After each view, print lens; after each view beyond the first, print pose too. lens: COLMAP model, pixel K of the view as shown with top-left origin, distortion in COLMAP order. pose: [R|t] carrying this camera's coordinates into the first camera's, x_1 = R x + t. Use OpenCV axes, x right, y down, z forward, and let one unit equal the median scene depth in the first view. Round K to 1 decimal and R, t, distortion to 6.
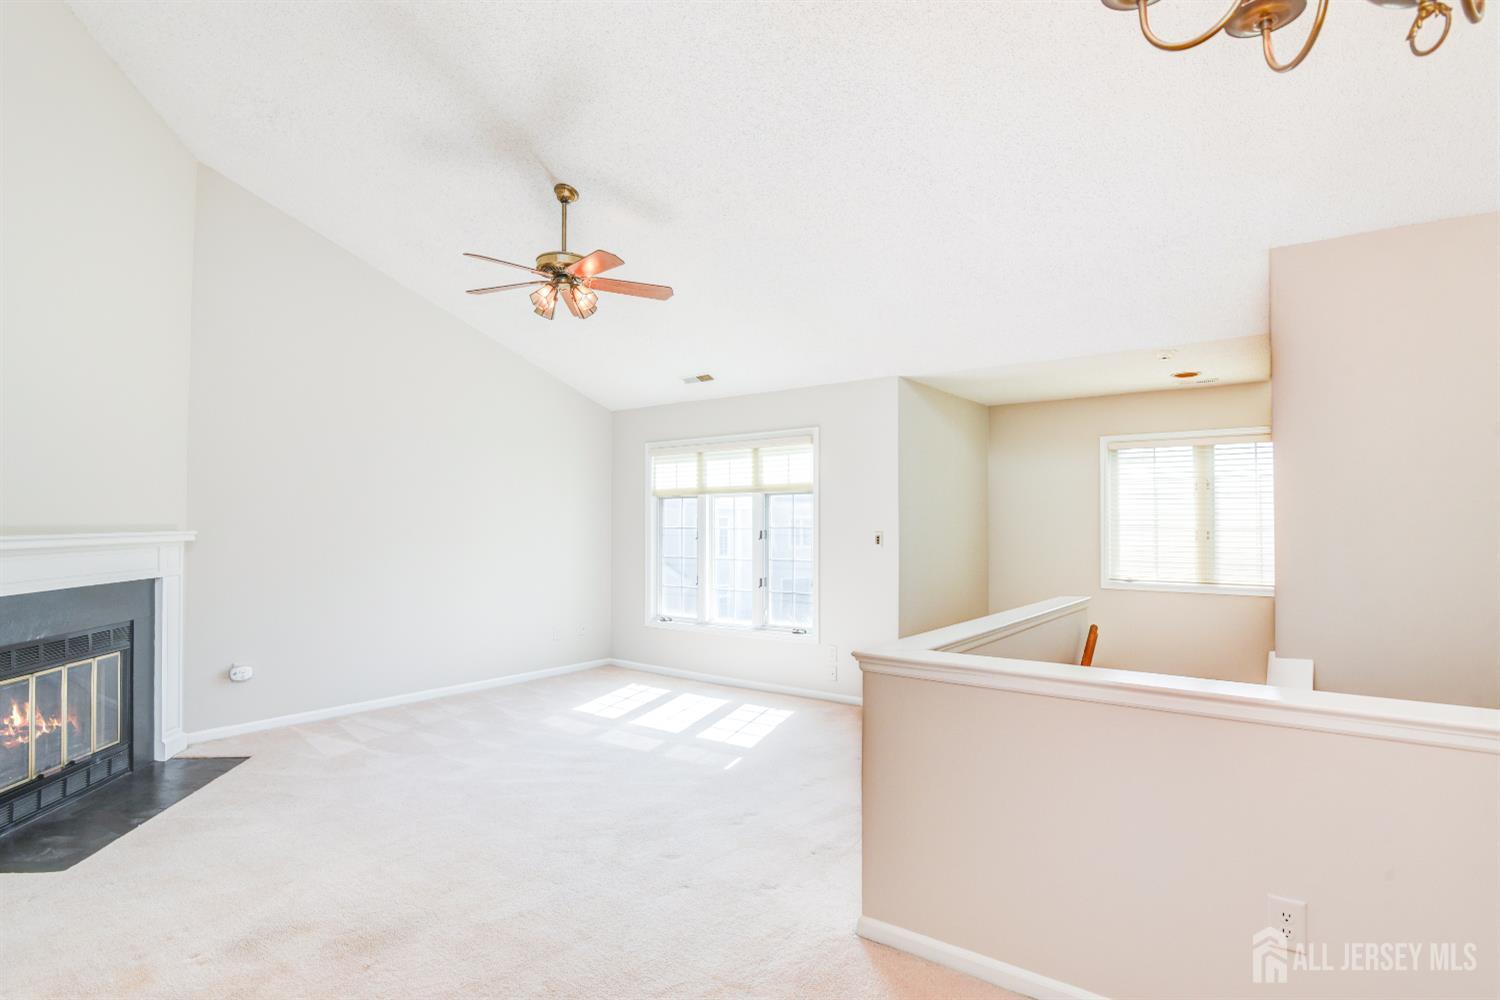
lens RADIAL K [[750.4, 0, 750.0], [0, 750.4, 500.0], [0, 0, 1]] dist [-0.014716, -0.009990]
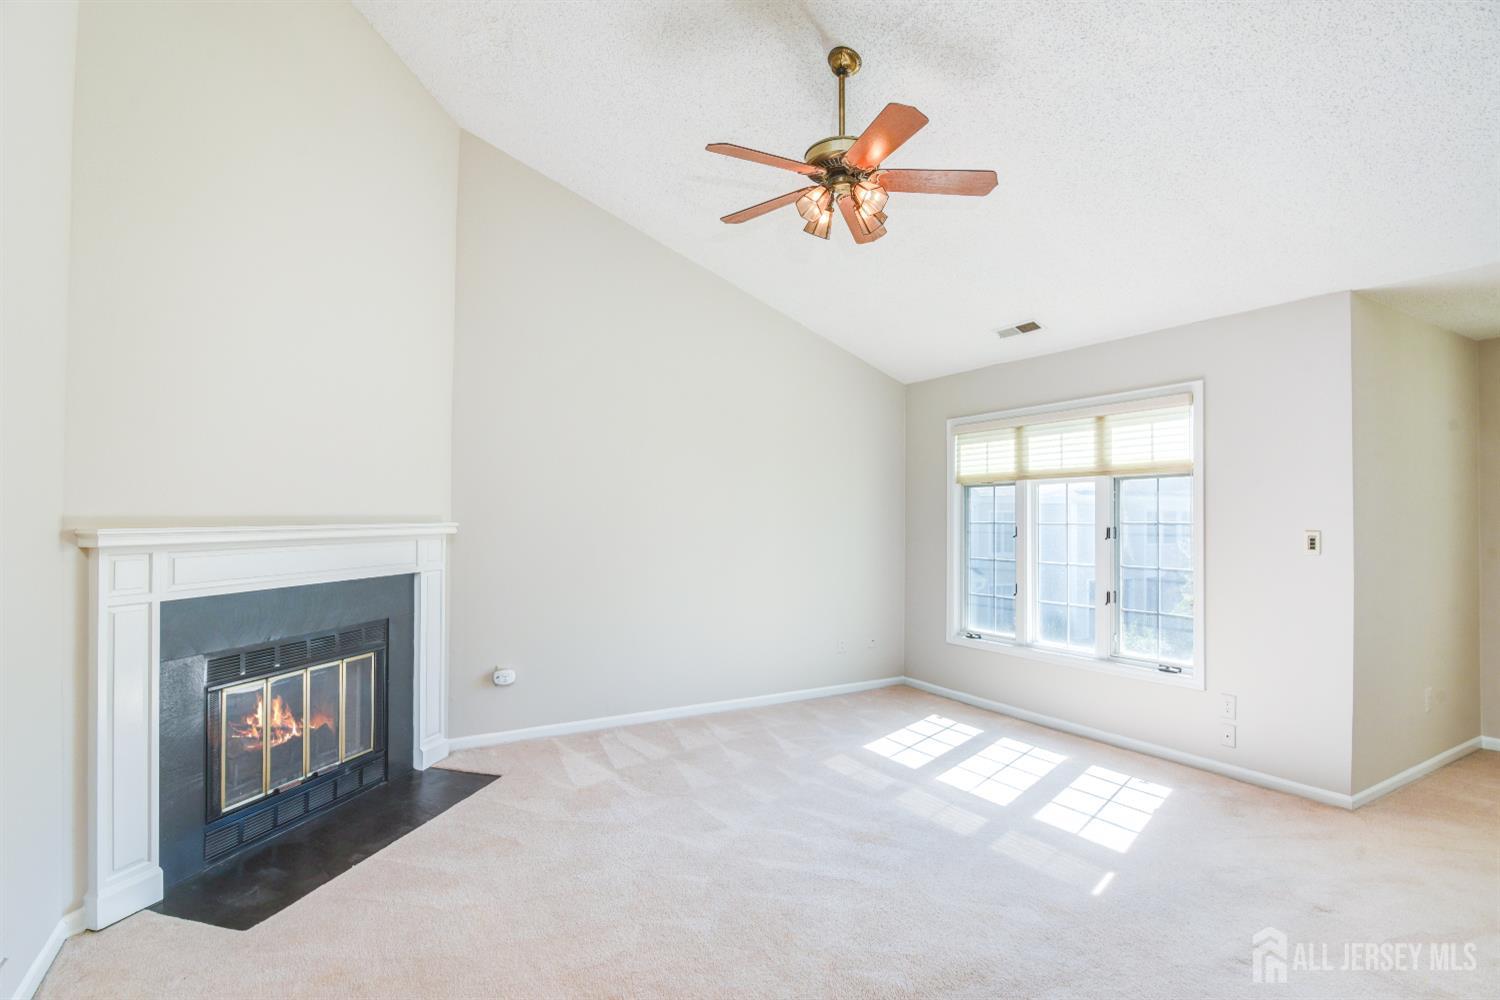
lens RADIAL K [[744.6, 0, 757.3], [0, 744.6, 513.2], [0, 0, 1]] dist [-0.001803, -0.000309]
pose [[0.930470, 0.001949, -0.366362, -0.053068], [0.006746, 0.999725, 0.022451, 0.010872], [0.366305, -0.023361, 0.930202, 0.258407]]
